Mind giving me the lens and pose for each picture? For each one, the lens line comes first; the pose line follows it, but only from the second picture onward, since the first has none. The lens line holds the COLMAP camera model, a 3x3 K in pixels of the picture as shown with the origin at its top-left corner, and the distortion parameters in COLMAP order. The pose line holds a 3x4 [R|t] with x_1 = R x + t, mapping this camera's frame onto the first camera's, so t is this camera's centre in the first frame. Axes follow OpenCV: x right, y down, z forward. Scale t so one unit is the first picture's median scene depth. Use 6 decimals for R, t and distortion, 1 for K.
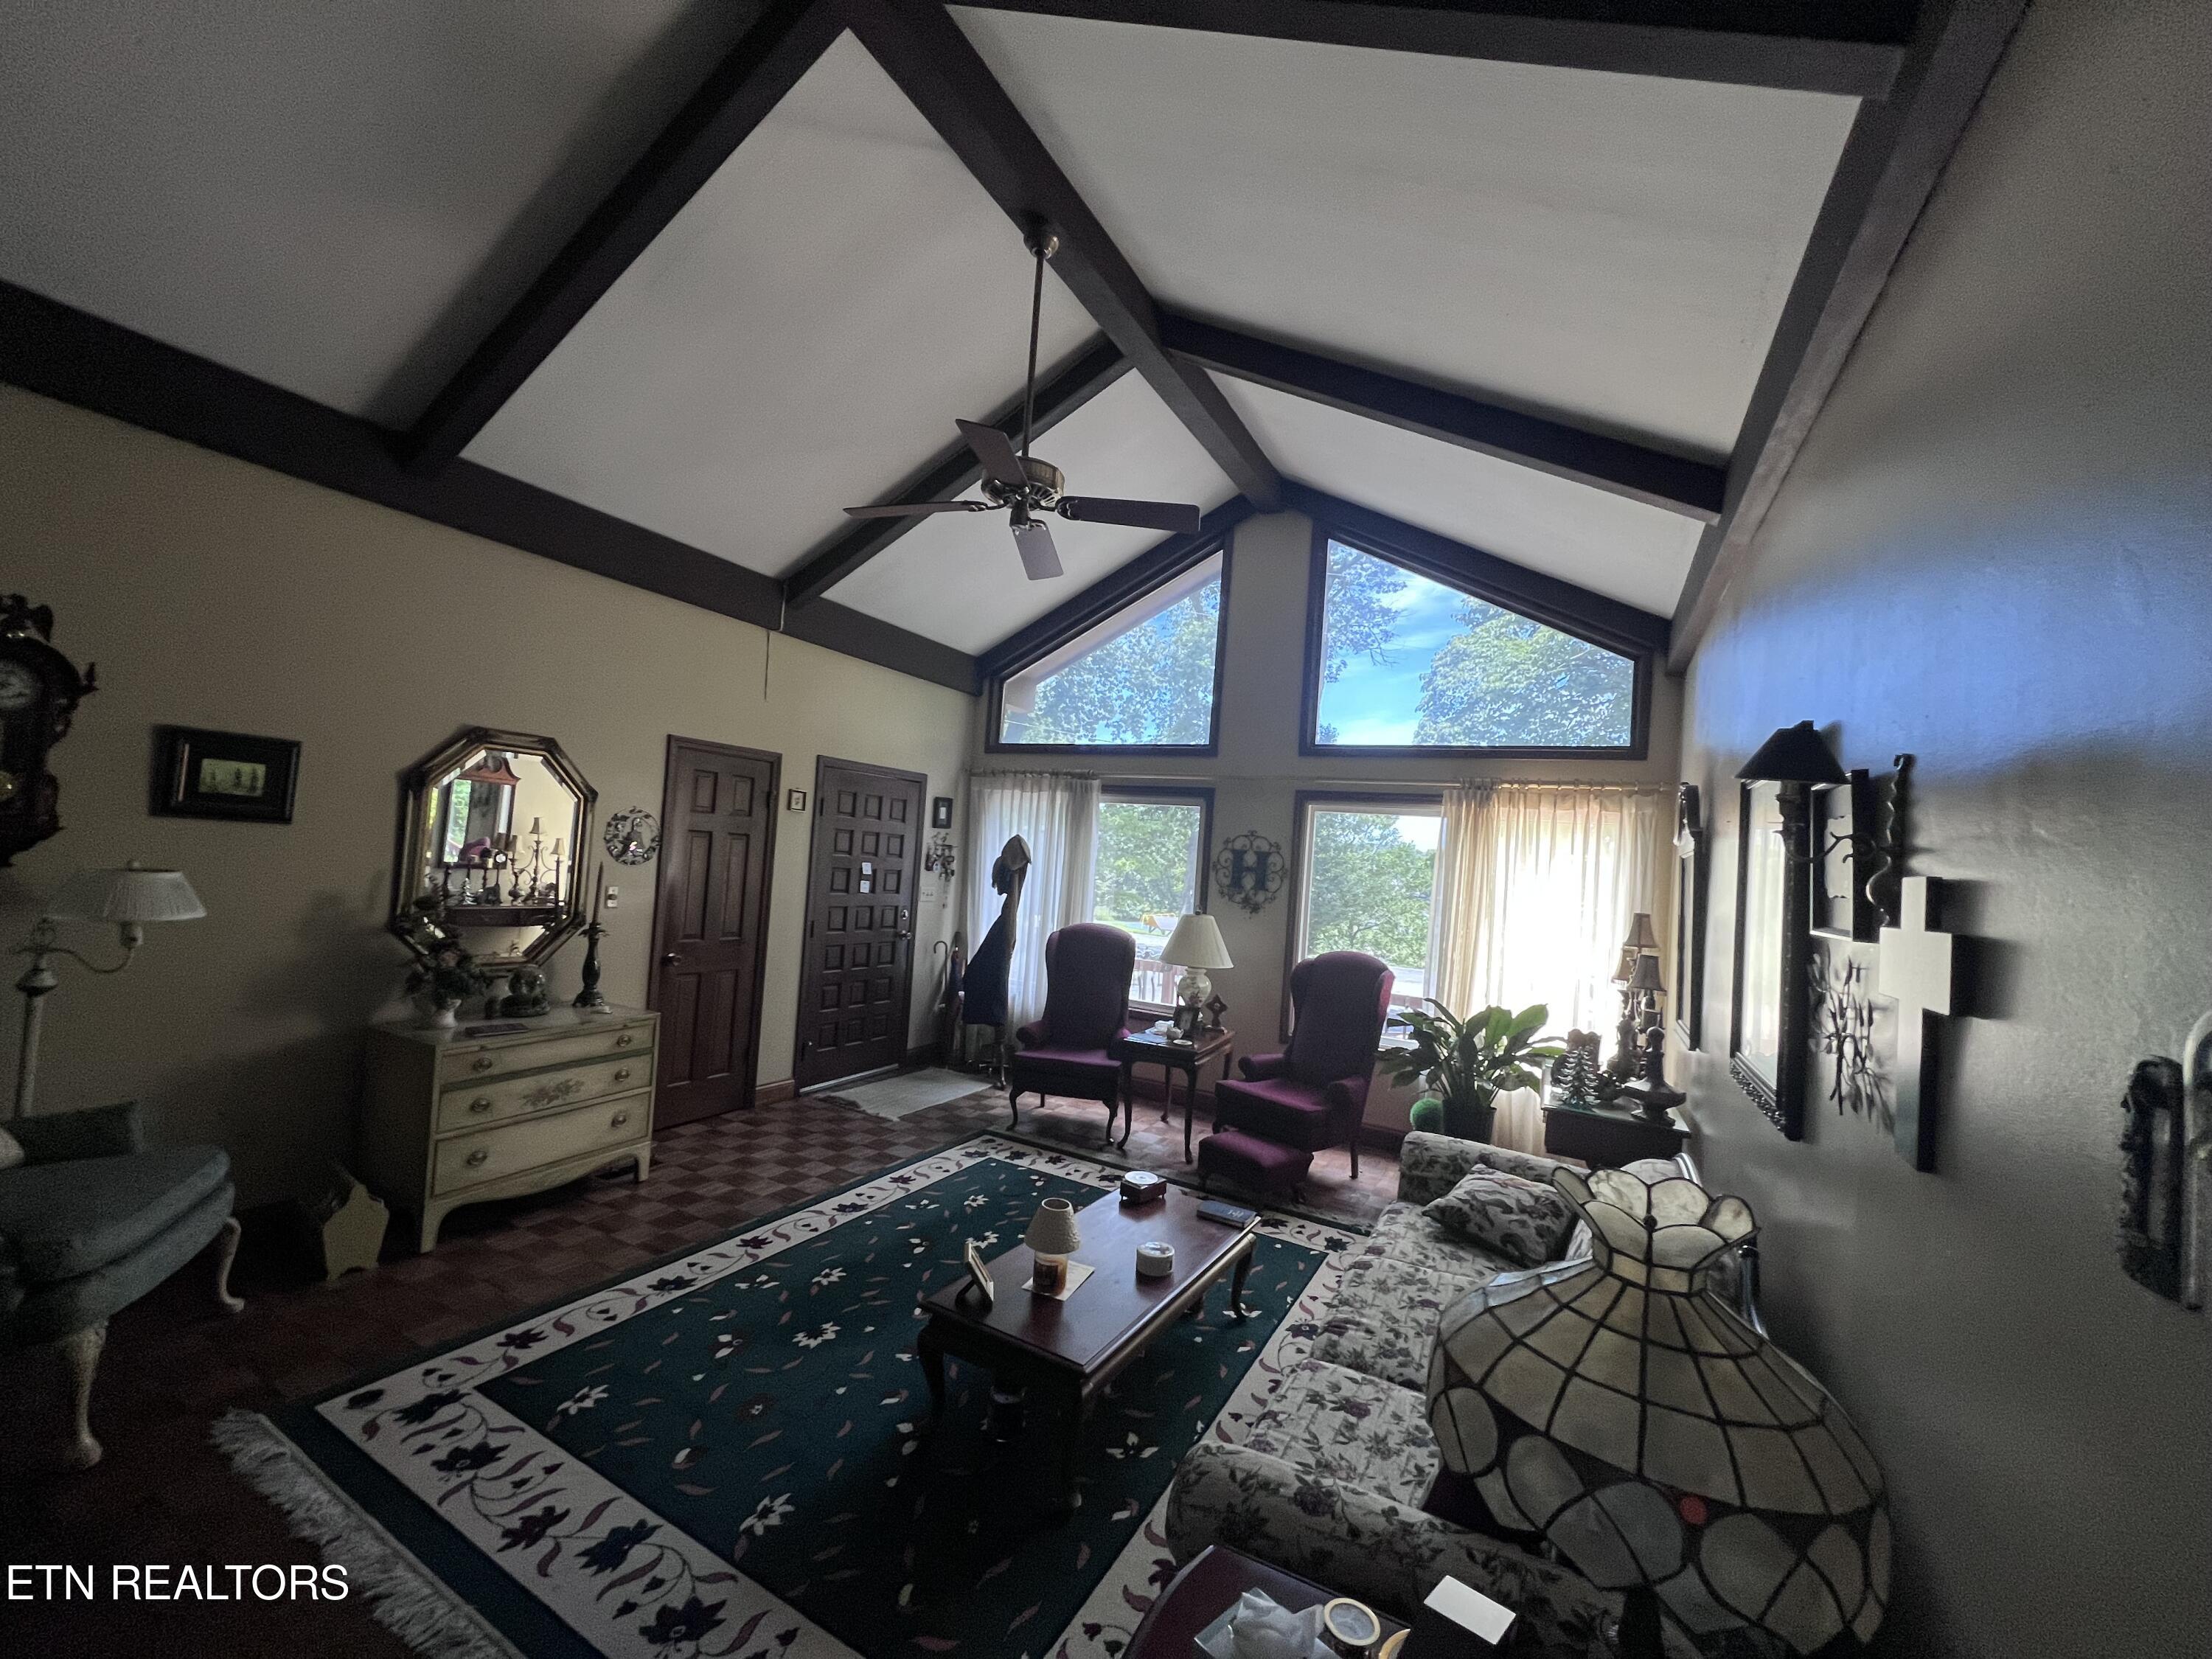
lens RADIAL K [[878.0, 0, 1110.5], [0, 878.0, 826.5], [0, 0, 1]] dist [-0.013052, 0.000249]
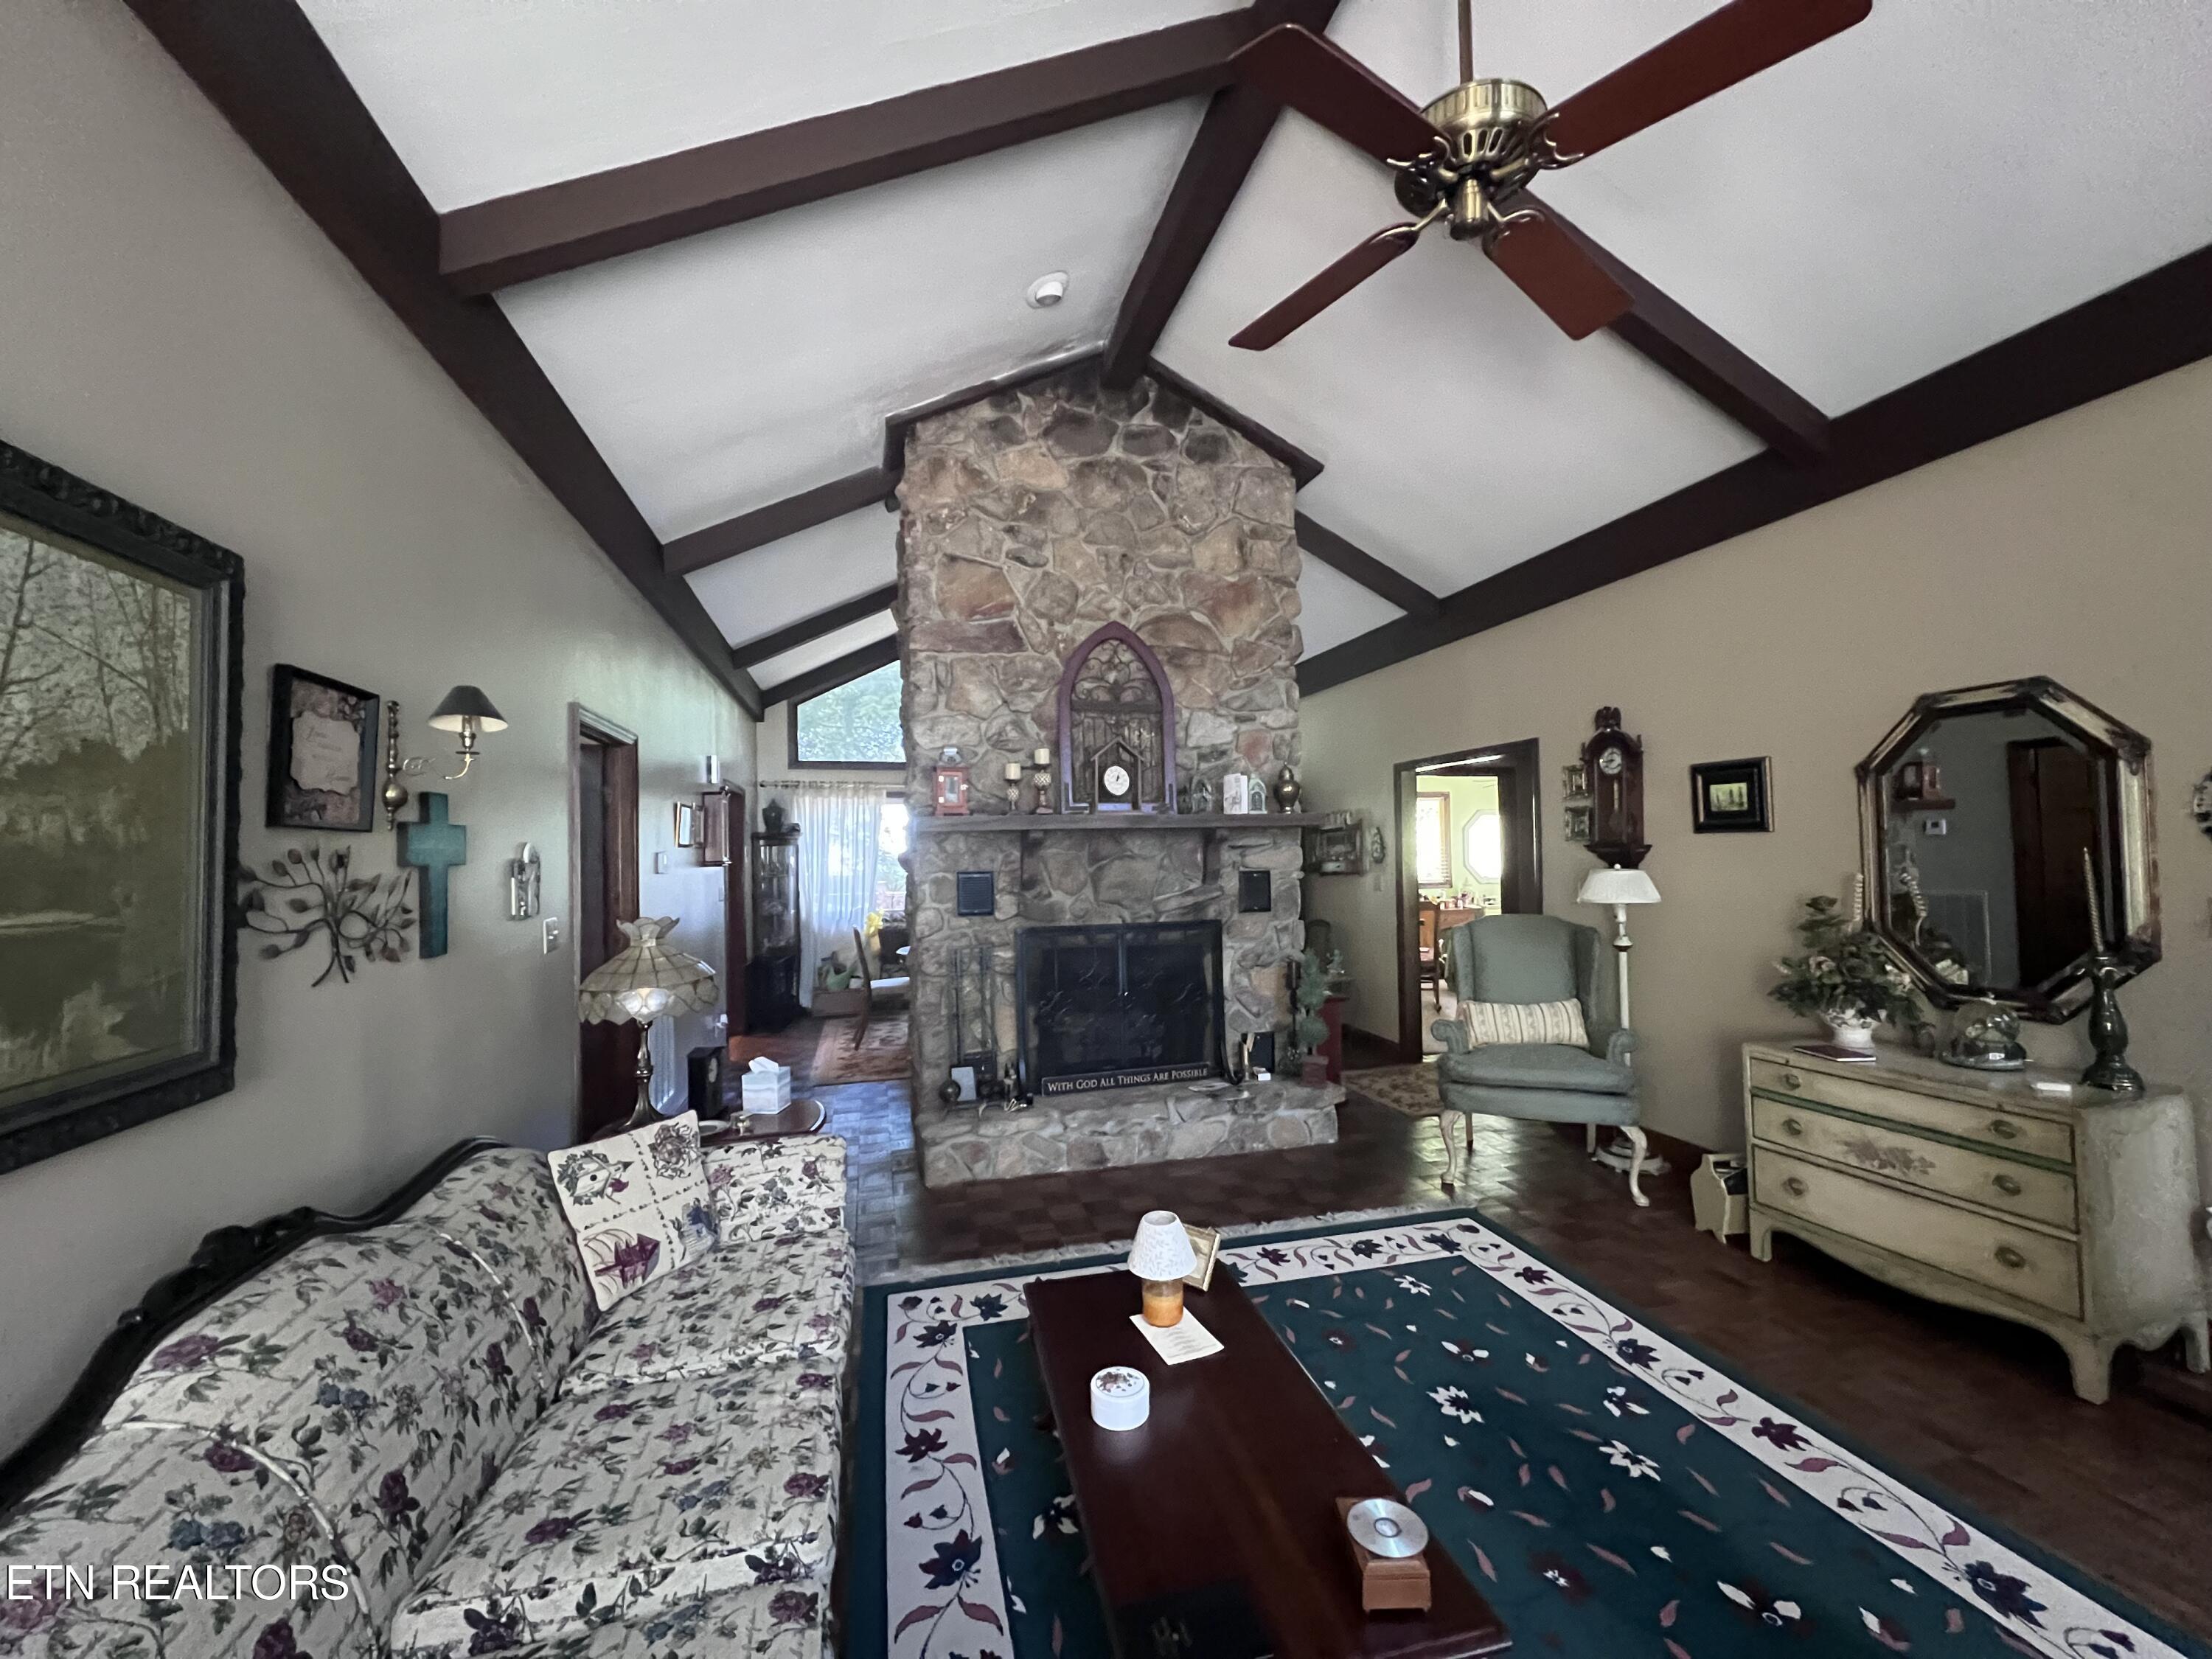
lens RADIAL K [[878.0, 0, 1110.5], [0, 878.0, 826.5], [0, 0, 1]] dist [-0.013052, 0.000249]
pose [[-0.732286, -0.076169, -0.676724, 0.478627], [-0.008094, 0.994628, -0.103193, 0.125238], [0.680949, -0.070090, -0.728969, 1.360752]]
